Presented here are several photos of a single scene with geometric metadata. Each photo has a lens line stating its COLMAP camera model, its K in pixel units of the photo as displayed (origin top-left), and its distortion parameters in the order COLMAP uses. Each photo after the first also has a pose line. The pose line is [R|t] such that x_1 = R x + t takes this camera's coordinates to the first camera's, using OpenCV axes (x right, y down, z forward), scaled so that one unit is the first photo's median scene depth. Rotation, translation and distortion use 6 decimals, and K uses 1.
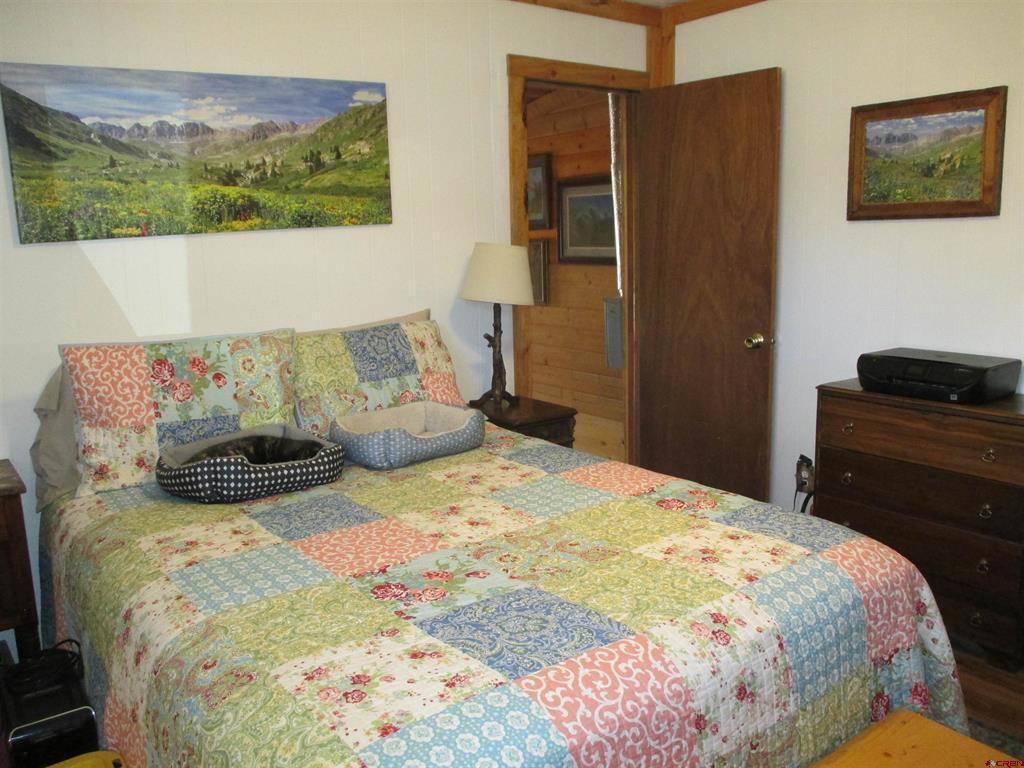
lens RADIAL K [[848.9, 0, 512.0], [0, 848.9, 384.0], [0, 0, 1]] dist [-0.031584, 0.000637]
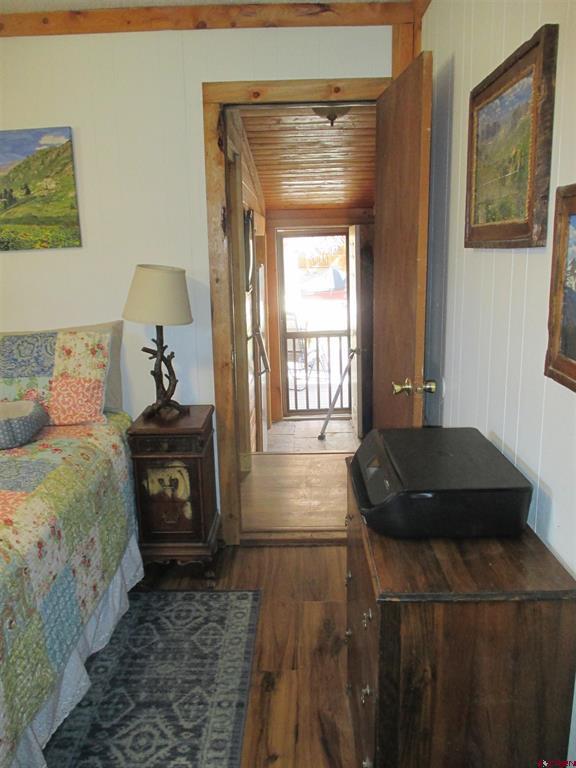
lens RADIAL K [[636.7, 0, 288.0], [0, 636.7, 384.0], [0, 0, 1]] dist [-0.031584, 0.000637]
pose [[0.786488, 0.142232, -0.601005, 0.669821], [-0.107667, 0.989795, 0.093346, -0.117898], [0.608148, -0.008708, 0.793776, 0.490531]]
